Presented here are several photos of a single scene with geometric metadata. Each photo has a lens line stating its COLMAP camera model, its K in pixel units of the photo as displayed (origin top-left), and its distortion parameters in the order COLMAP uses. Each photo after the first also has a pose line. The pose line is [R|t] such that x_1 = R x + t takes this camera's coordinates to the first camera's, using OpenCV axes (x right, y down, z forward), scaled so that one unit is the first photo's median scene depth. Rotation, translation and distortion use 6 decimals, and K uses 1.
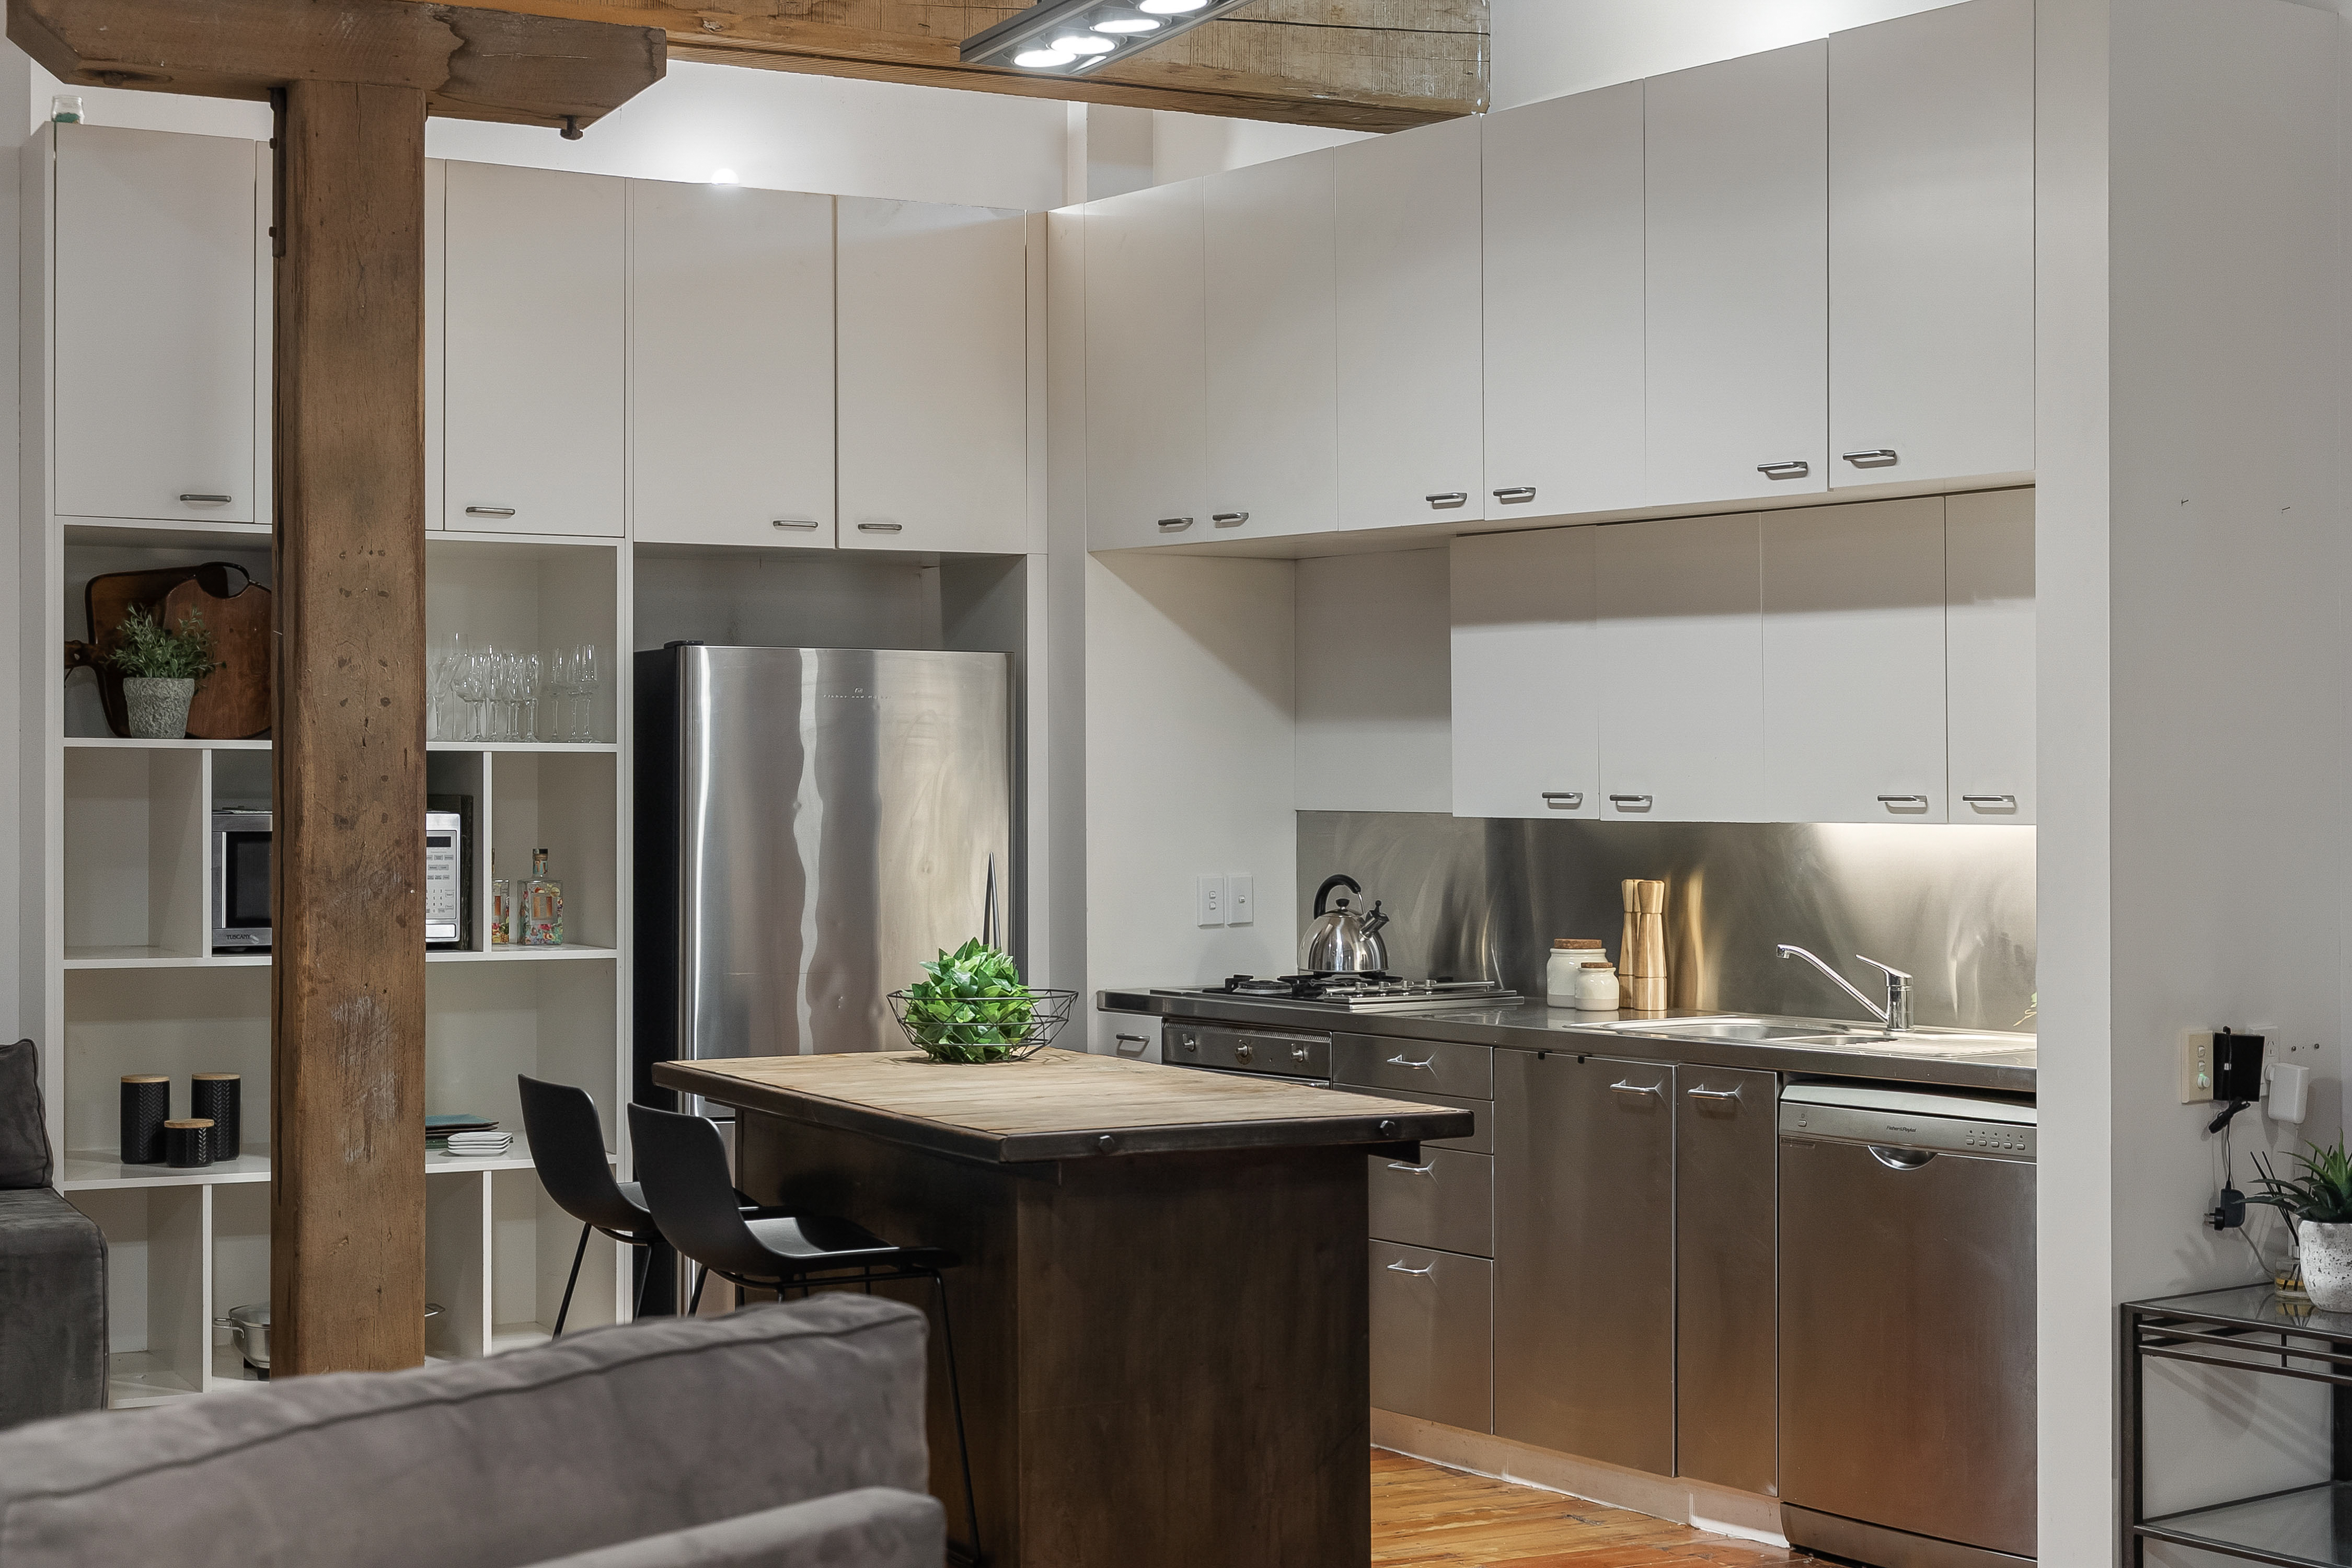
lens RADIAL K [[3340.1, 0, 1159.4], [0, 3340.1, 765.3], [0, 0, 1]] dist [-0.020110, 0.000000]
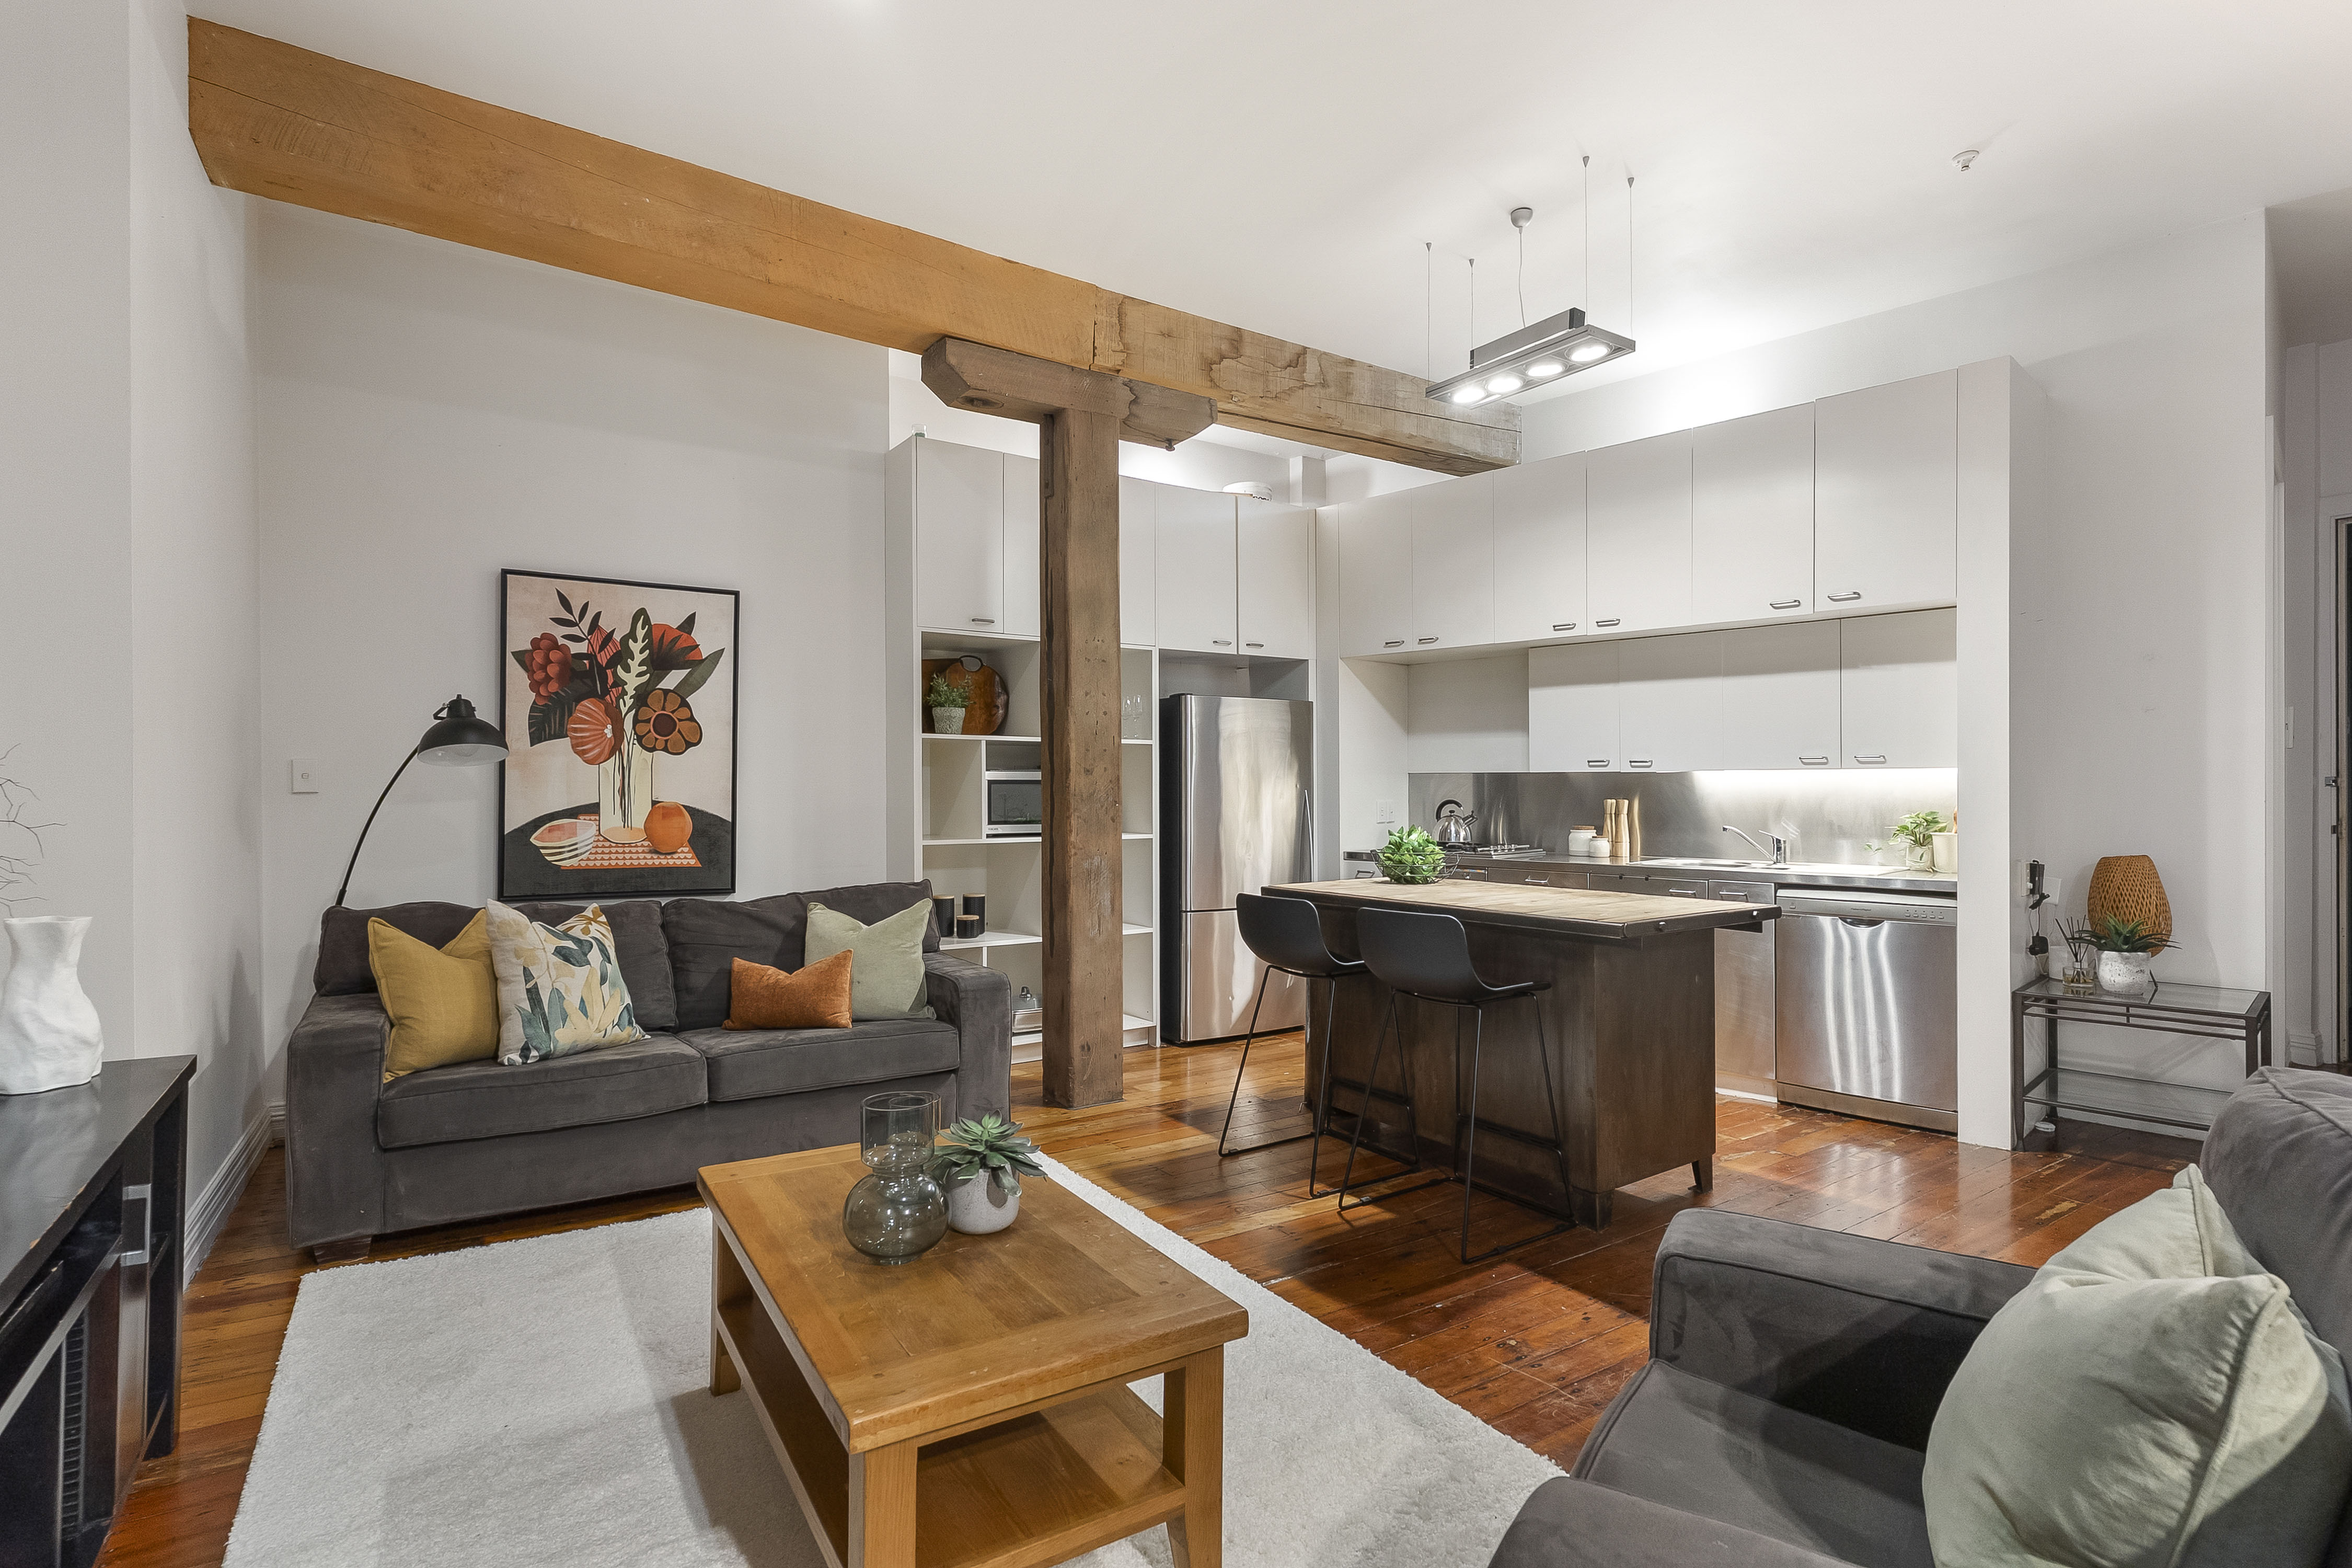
lens RADIAL K [[1127.0, 0, 1163.2], [0, 1127.0, 791.9], [0, 0, 1]] dist [-0.001194, 0.001269]
pose [[0.993234, -0.003682, 0.116075, -0.273575], [0.002414, 0.999936, 0.011062, 0.021696], [-0.116108, -0.010707, 0.993179, 0.296993]]
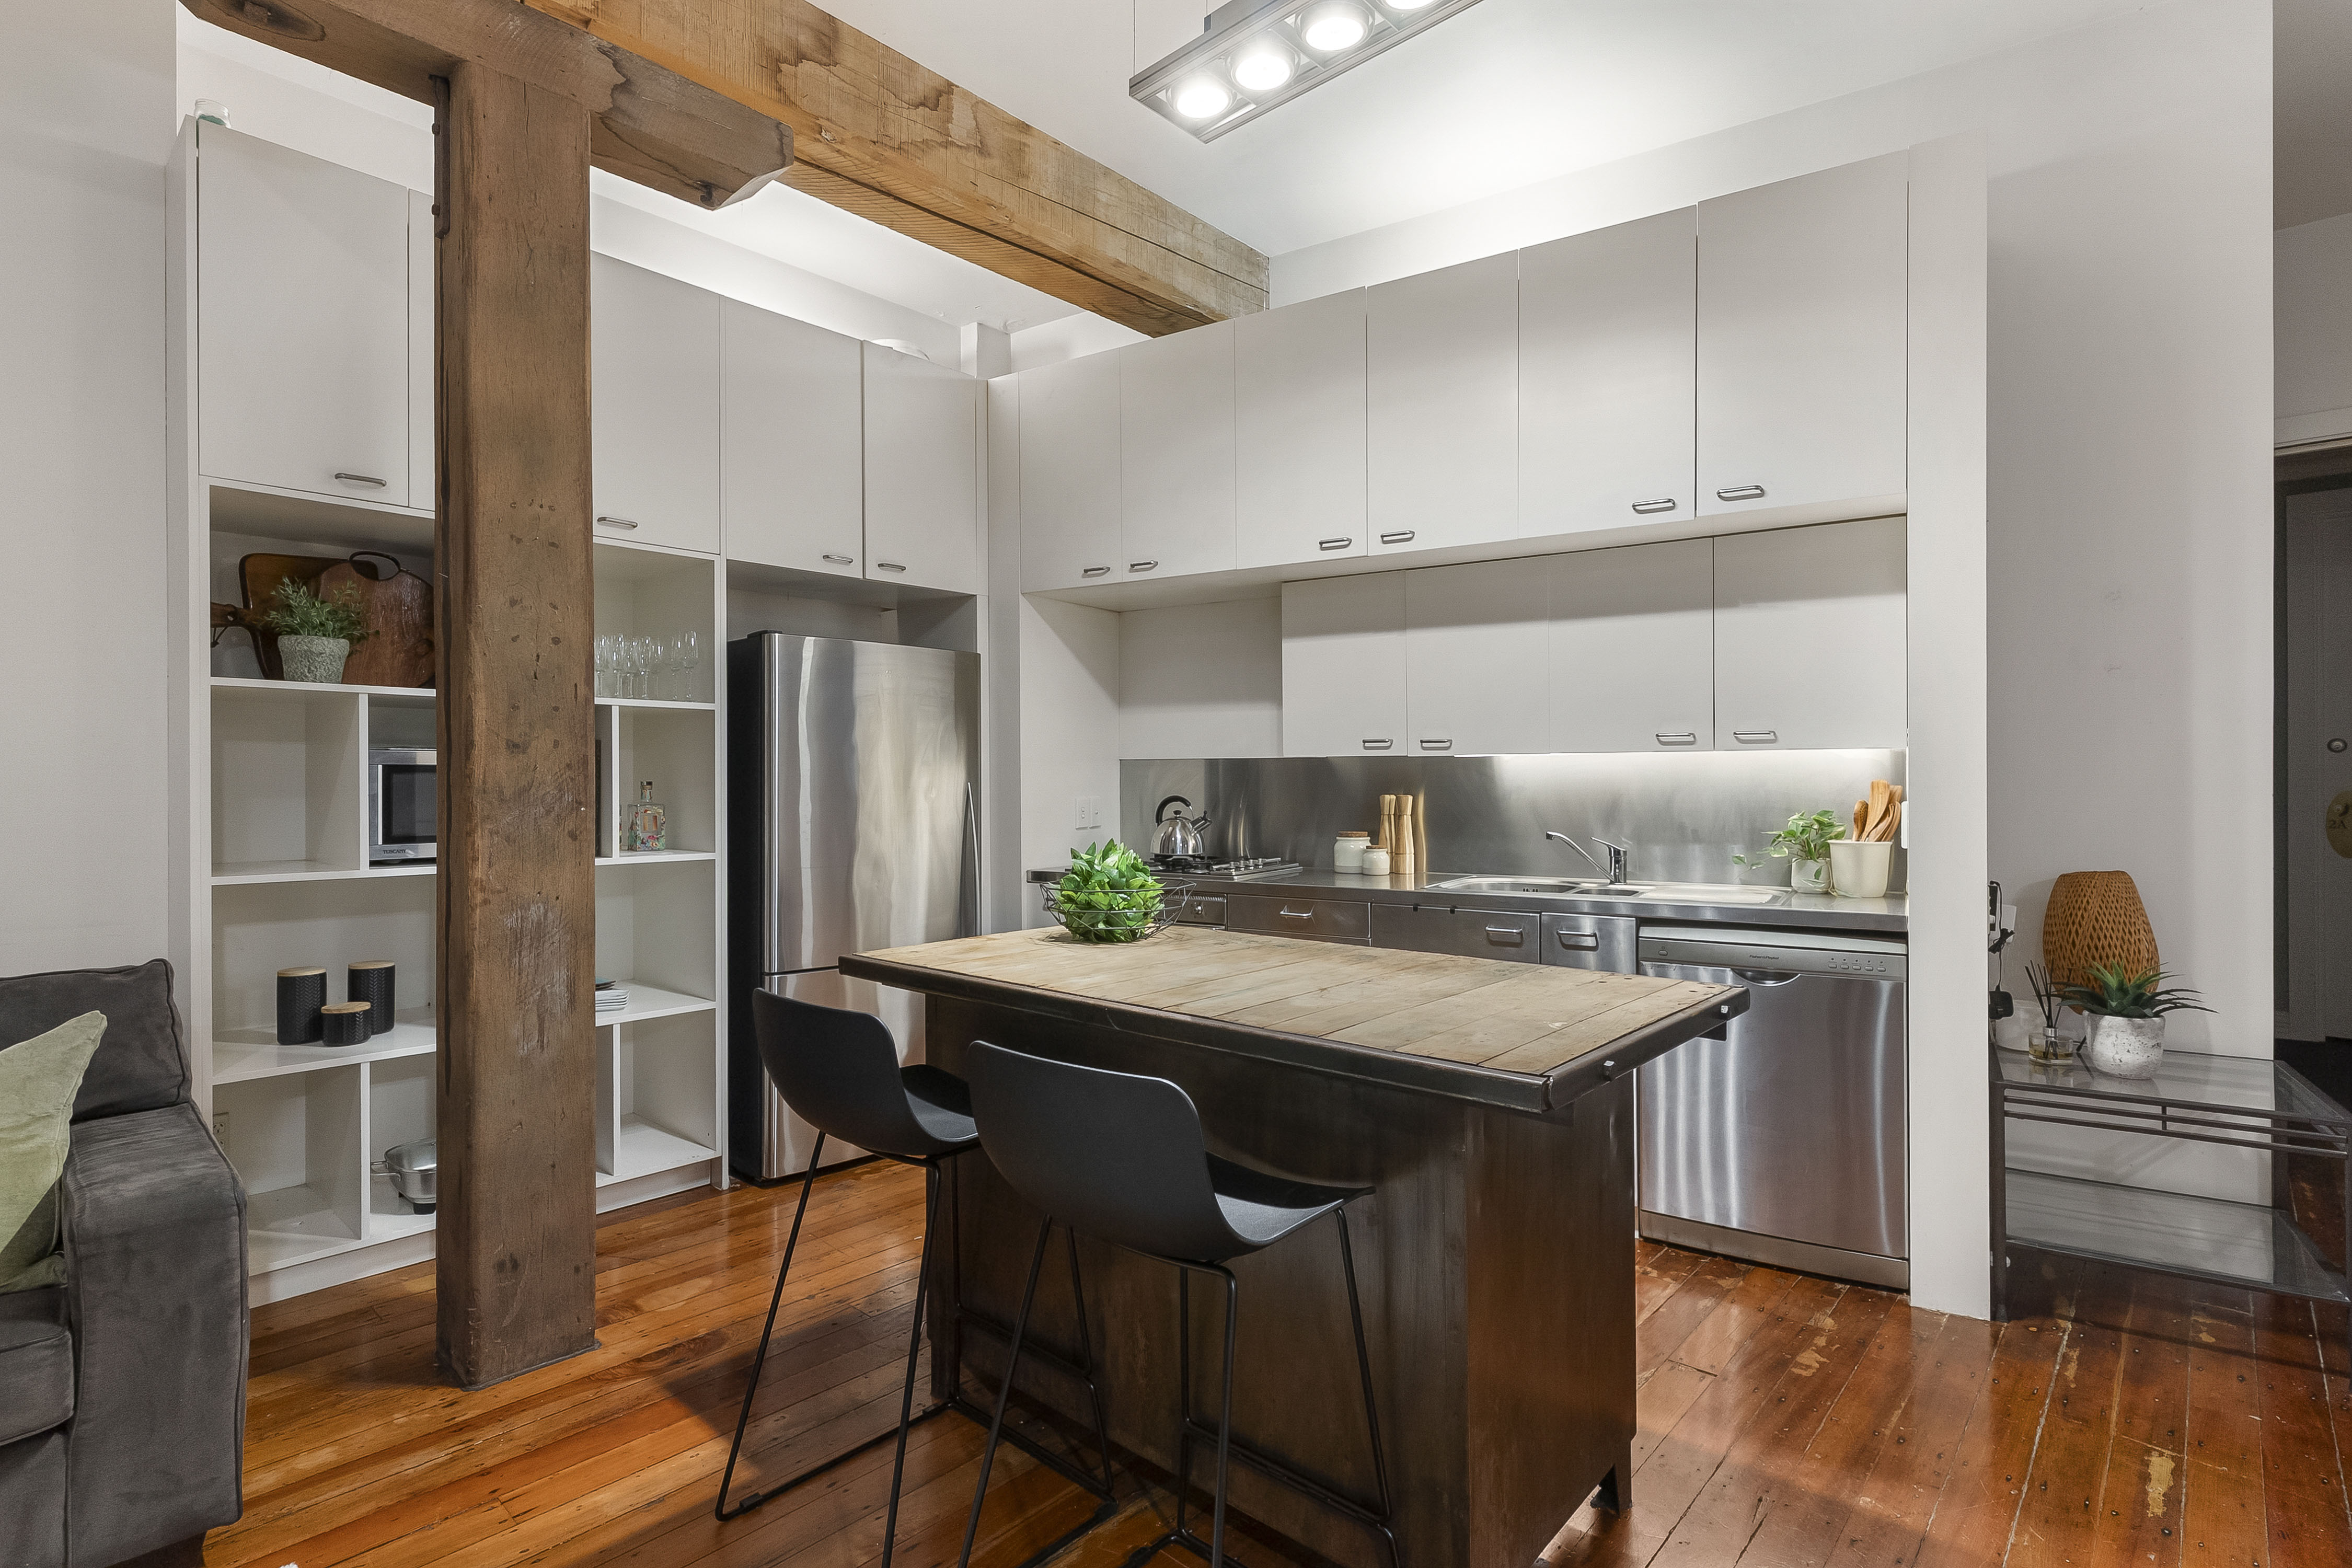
lens RADIAL K [[1127.0, 0, 1168.6], [0, 1127.0, 779.3], [0, 0, 1]] dist [-0.001194, 0.001269]
pose [[0.937407, -0.003207, 0.348220, -0.168480], [0.001998, 0.999991, 0.003831, 0.026256], [-0.348229, -0.002896, 0.937405, 0.563867]]
